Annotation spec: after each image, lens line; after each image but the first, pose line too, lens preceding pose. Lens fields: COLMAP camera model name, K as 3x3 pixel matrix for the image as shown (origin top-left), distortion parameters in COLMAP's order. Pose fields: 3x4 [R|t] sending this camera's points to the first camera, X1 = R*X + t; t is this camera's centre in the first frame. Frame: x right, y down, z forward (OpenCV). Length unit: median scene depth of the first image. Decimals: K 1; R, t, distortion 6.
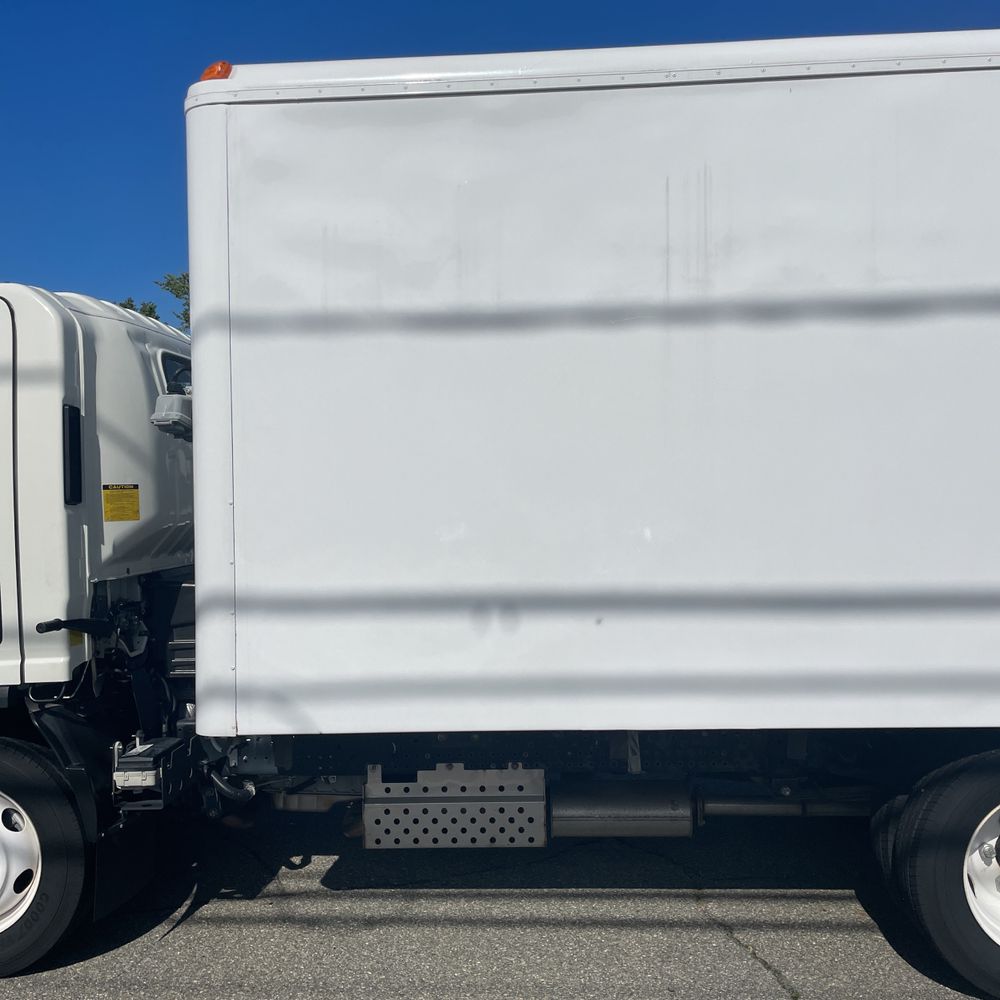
lens RADIAL K [[1014.7, 0, 484.2], [0, 1014.7, 467.2], [0, 0, 1]] dist [0.033704, 0.000000]
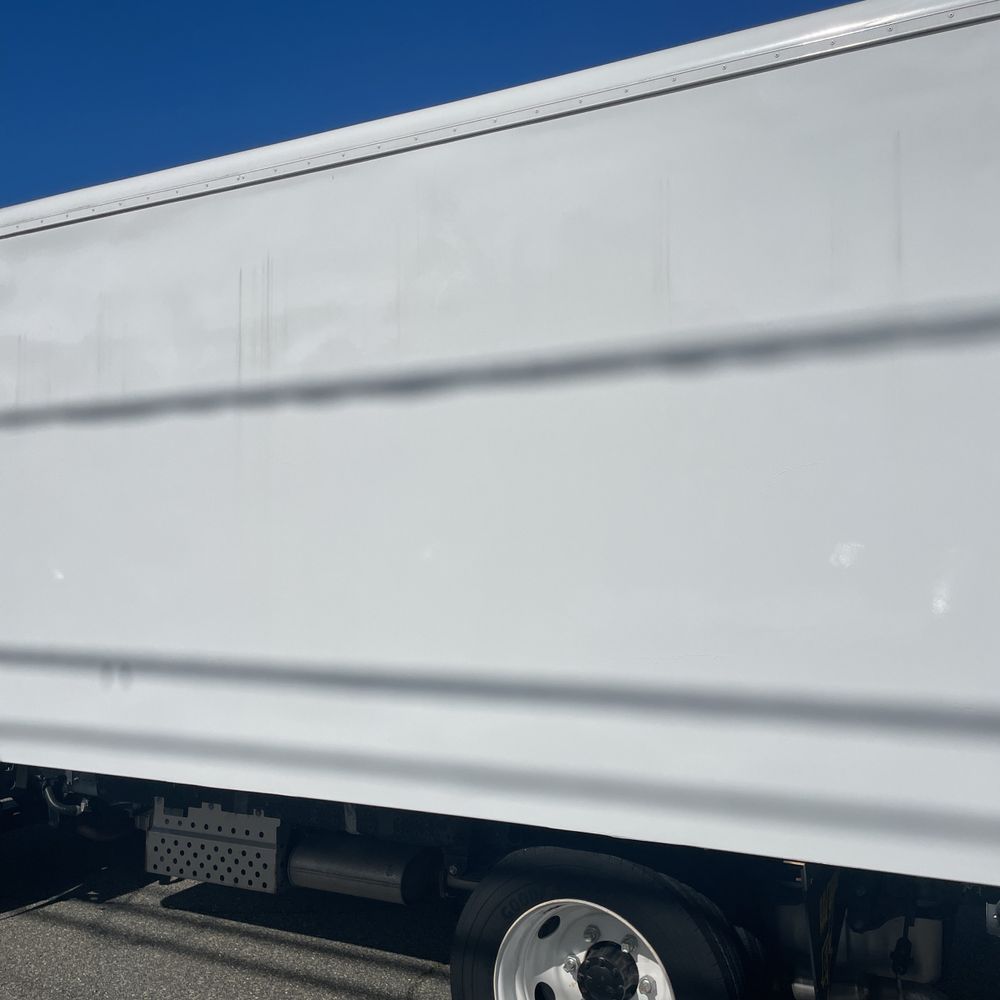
lens RADIAL K [[1014.7, 0, 481.1], [0, 1014.7, 449.3], [0, 0, 1]] dist [0.033704, 0.000000]
pose [[0.911365, -0.026903, -0.410719, 0.696483], [0.008865, 0.998913, -0.045760, -0.036203], [0.411503, 0.038063, 0.910613, 0.107162]]
